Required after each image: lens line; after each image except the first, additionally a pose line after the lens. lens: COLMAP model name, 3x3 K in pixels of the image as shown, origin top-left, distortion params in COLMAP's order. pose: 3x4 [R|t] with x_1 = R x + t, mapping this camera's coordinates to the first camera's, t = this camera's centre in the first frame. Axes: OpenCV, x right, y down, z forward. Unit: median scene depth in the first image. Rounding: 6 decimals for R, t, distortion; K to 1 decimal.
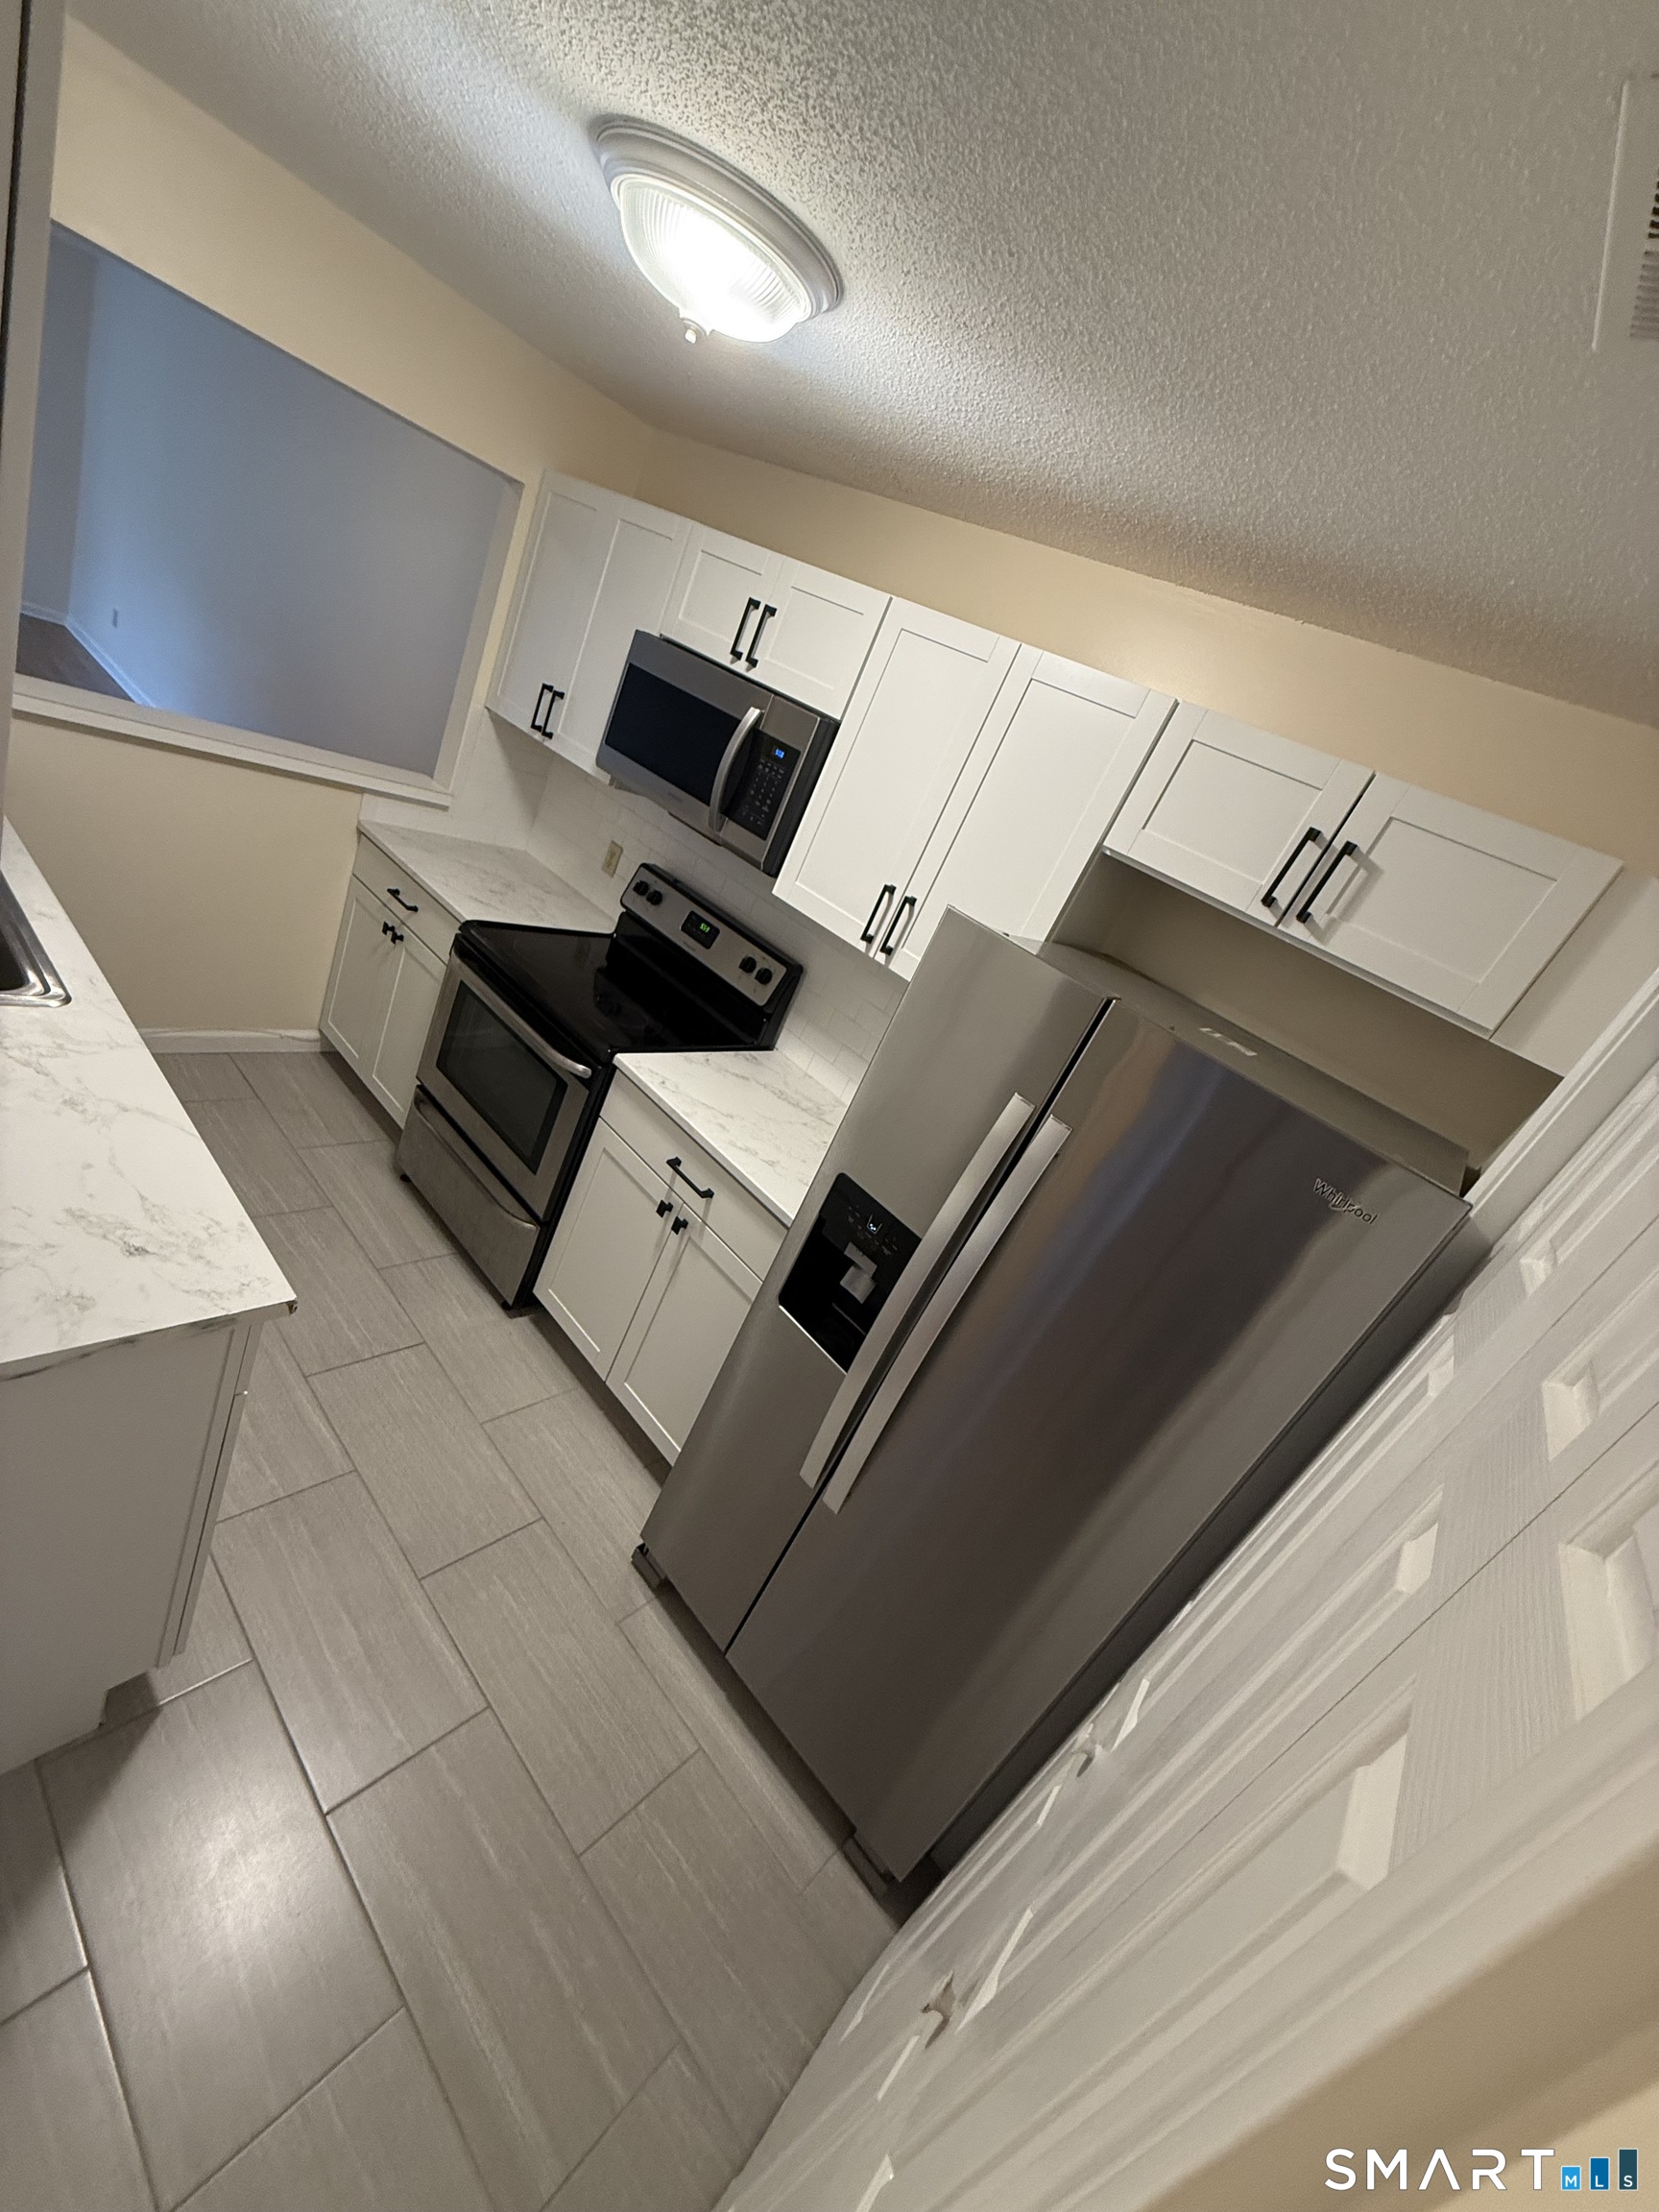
lens RADIAL K [[885.1, 0, 828.8], [0, 885.1, 1104.8], [0, 0, 1]] dist [0.001206, 0.000035]
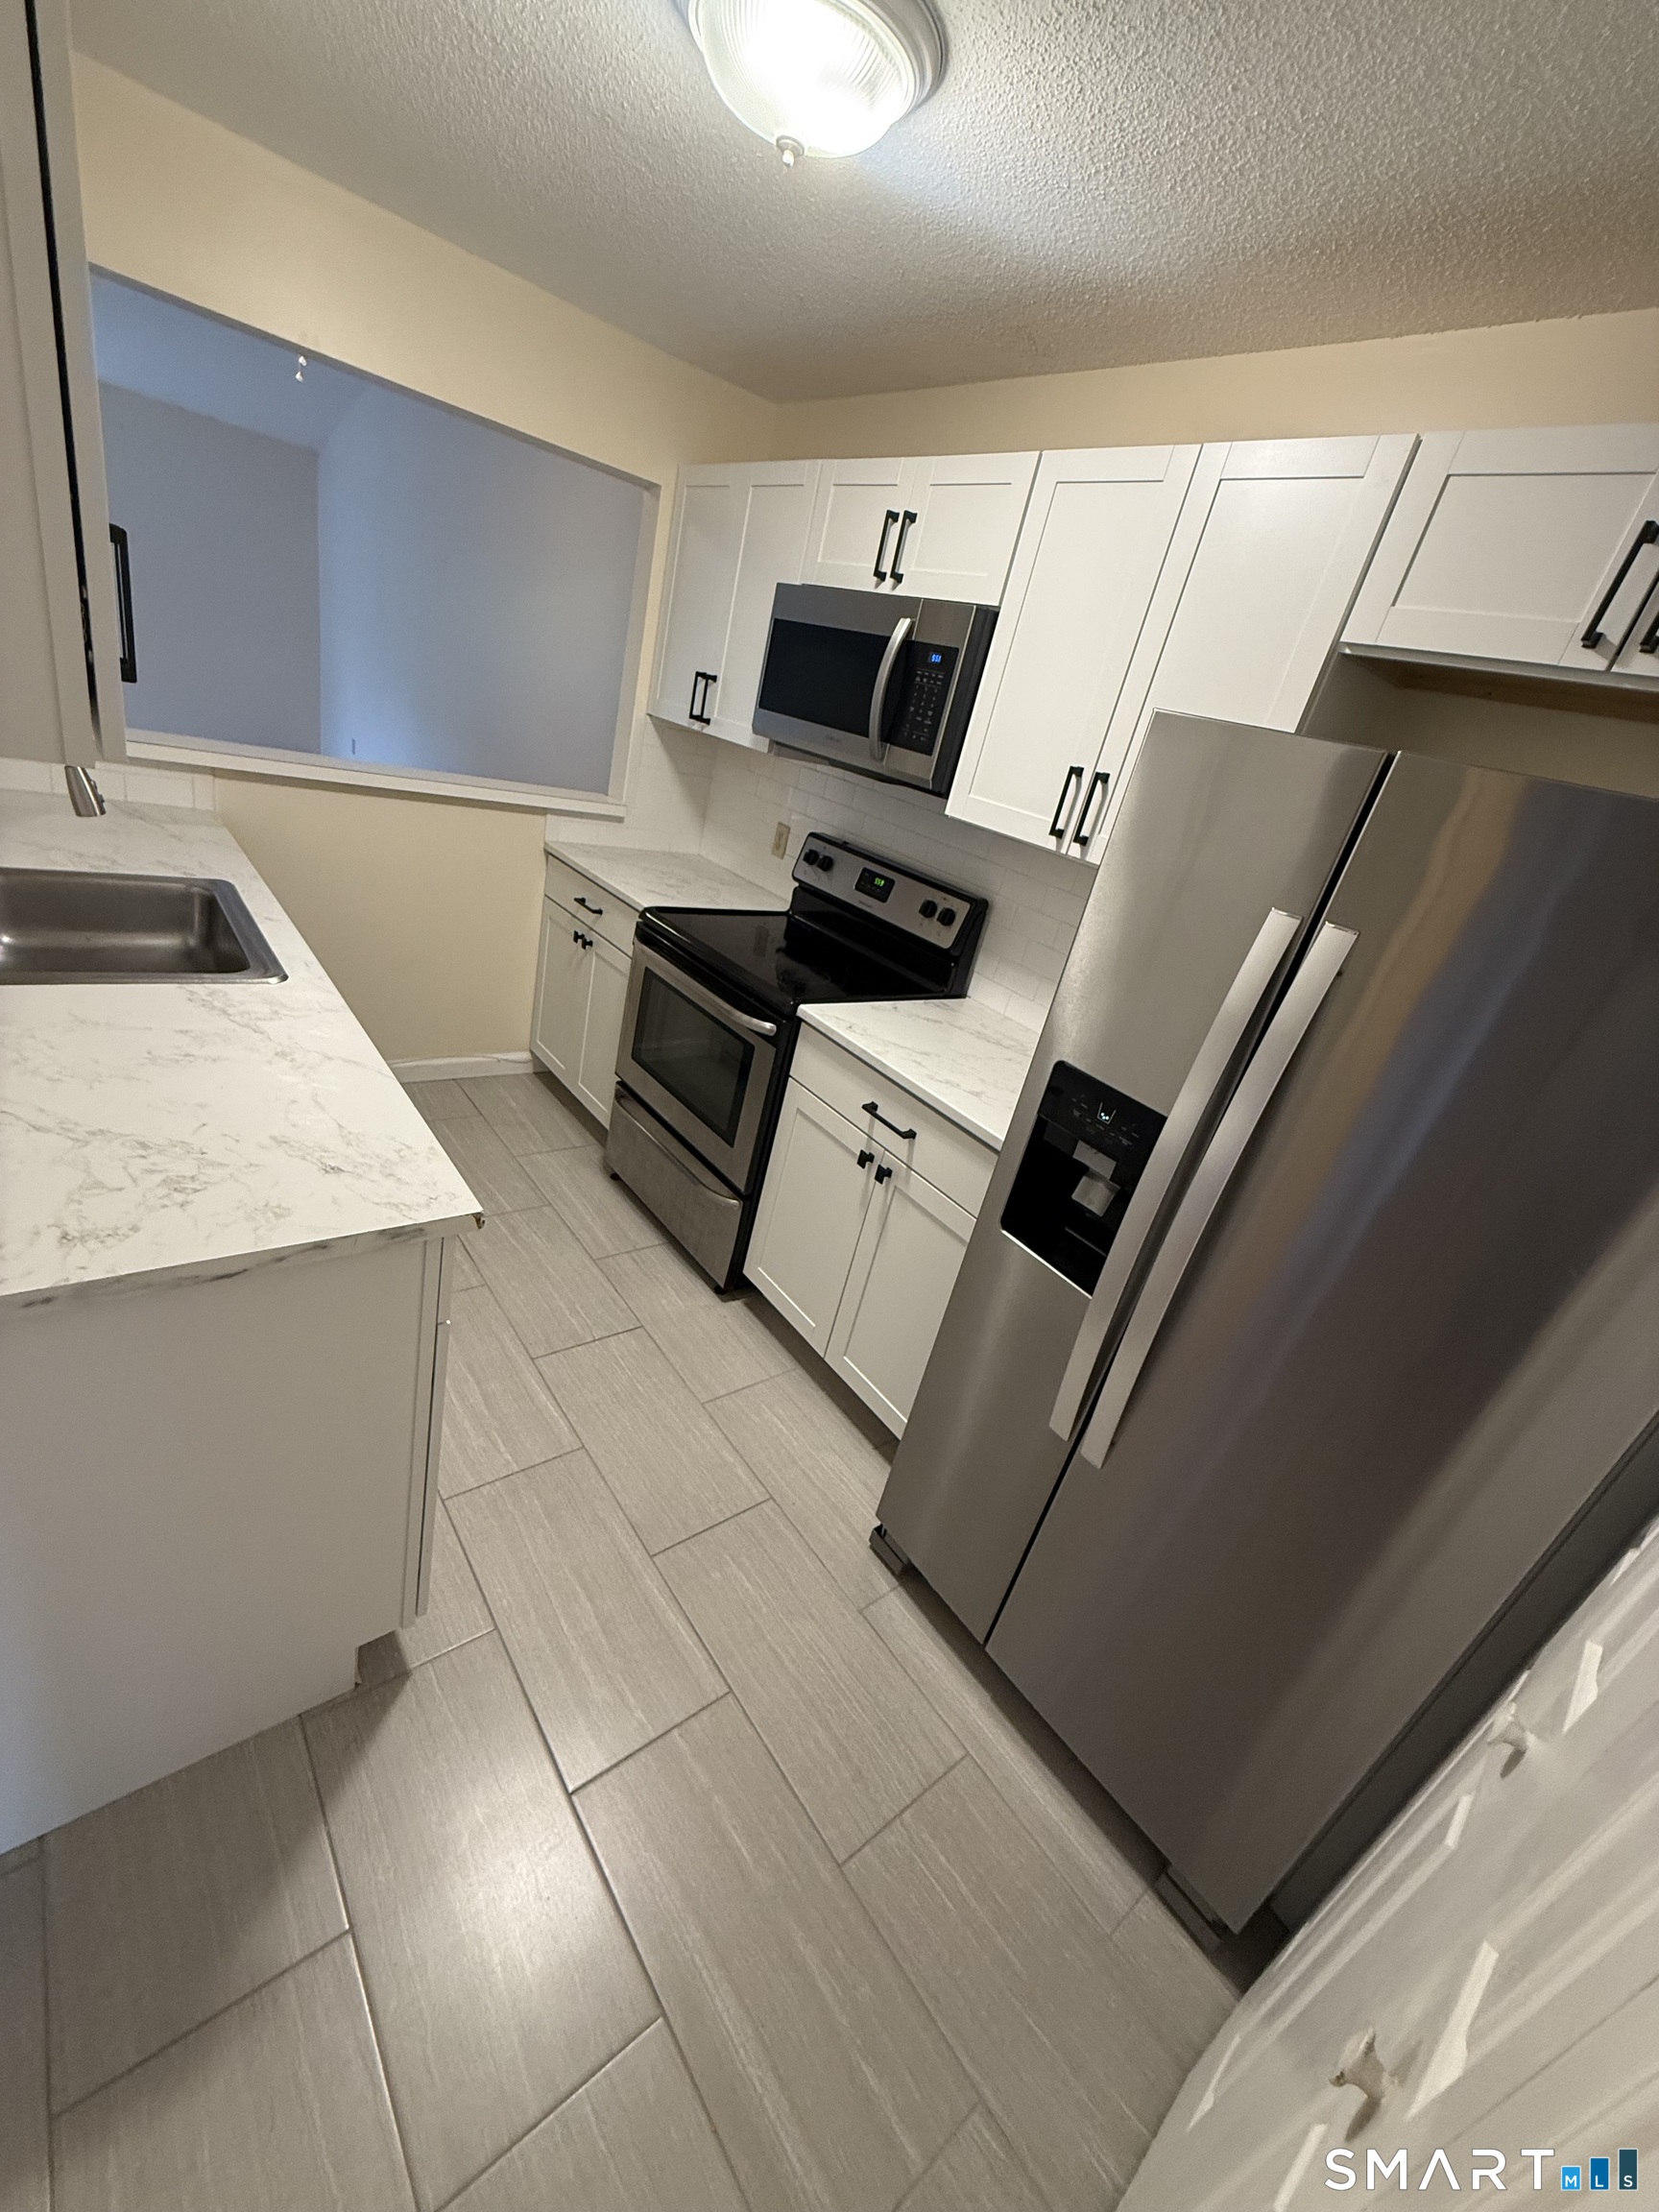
lens RADIAL K [[885.1, 0, 826.8], [0, 885.1, 1102.6], [0, 0, 1]] dist [0.001206, 0.000035]
pose [[0.968919, -0.110607, -0.221273, -0.017182], [0.100927, 0.993393, -0.054618, 0.135522], [0.225852, 0.030588, 0.973681, 0.113013]]
